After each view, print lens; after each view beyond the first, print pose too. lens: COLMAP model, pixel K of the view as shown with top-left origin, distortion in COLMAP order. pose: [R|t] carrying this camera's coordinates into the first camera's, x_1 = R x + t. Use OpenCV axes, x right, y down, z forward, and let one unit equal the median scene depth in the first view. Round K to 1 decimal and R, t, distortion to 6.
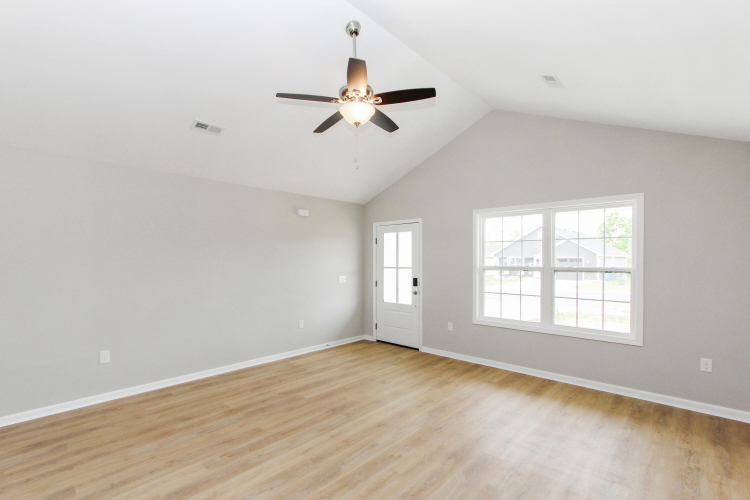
lens RADIAL K [[349.8, 0, 372.8], [0, 349.8, 262.7], [0, 0, 1]] dist [0.002042, 0.000328]
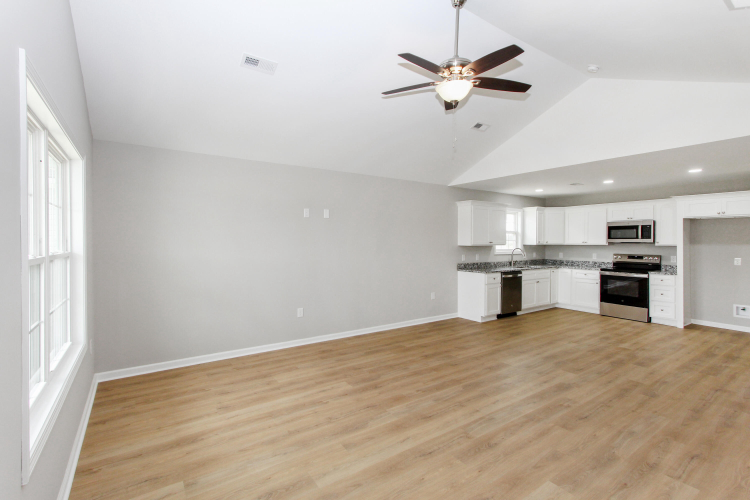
lens RADIAL K [[345.6, 0, 372.3], [0, 345.6, 245.3], [0, 0, 1]] dist [0.001691, 0.000327]
pose [[-0.973685, -0.003035, 0.227877, -0.033583], [0.002566, 0.999702, 0.024281, -0.012723], [-0.227883, 0.024227, -0.973387, 1.548117]]
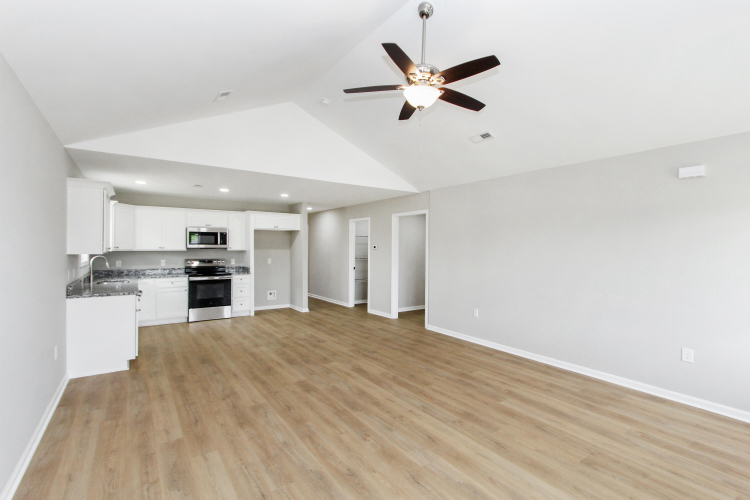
lens RADIAL K [[345.6, 0, 372.3], [0, 345.6, 245.3], [0, 0, 1]] dist [0.001691, 0.000327]
pose [[-0.220231, -0.005622, -0.975432, 0.719771], [-0.017080, 0.999852, -0.001906, -0.007623], [0.975298, 0.016240, -0.220294, 0.838599]]
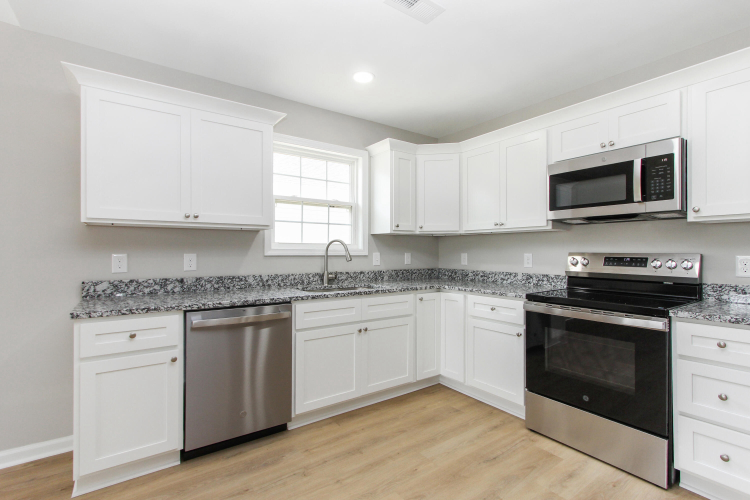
lens RADIAL K [[351.2, 0, 375.0], [0, 351.2, 250.0], [0, 0, 1]] dist [-0.000269, -0.000114]
pose [[-0.978155, 0.001205, 0.207873, -0.632486], [0.002951, 0.999963, 0.008088, 0.068217], [-0.207855, 0.008525, -0.978122, 0.229884]]
